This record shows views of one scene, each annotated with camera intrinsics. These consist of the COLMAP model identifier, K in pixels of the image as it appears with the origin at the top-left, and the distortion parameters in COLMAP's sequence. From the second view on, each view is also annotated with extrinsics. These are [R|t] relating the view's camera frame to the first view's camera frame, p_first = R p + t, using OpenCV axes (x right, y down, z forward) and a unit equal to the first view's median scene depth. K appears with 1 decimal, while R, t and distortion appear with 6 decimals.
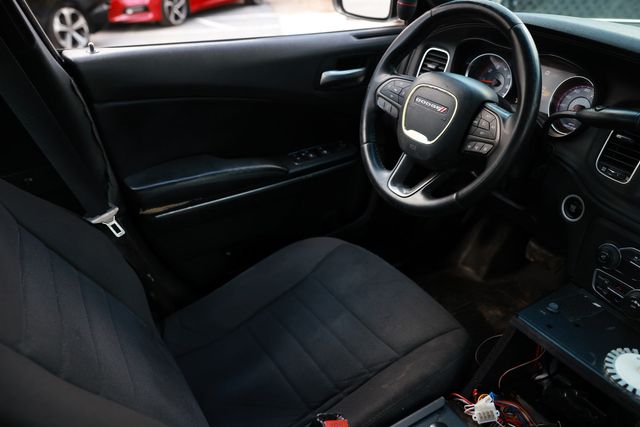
lens RADIAL K [[500.5, 0, 320.0], [0, 500.5, 213.5], [0, 0, 1]] dist [-0.124697, 0.120198]
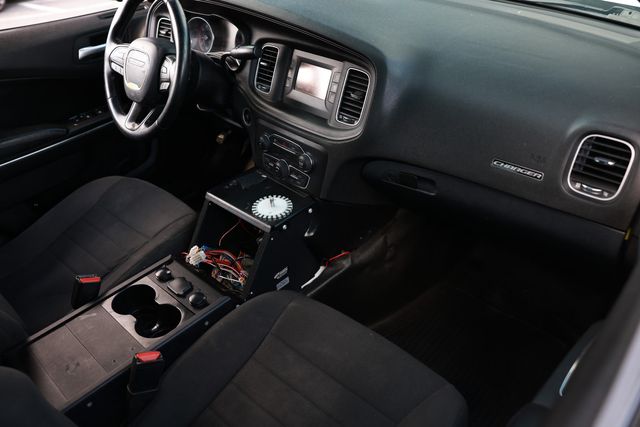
lens RADIAL K [[500.5, 0, 320.0], [0, 500.5, 213.5], [0, 0, 1]] dist [-0.124697, 0.120198]
pose [[0.960060, -0.194387, 0.201240, 0.314172], [0.180155, 0.979787, 0.086953, 0.154707], [-0.214075, -0.047226, 0.975675, -0.435464]]
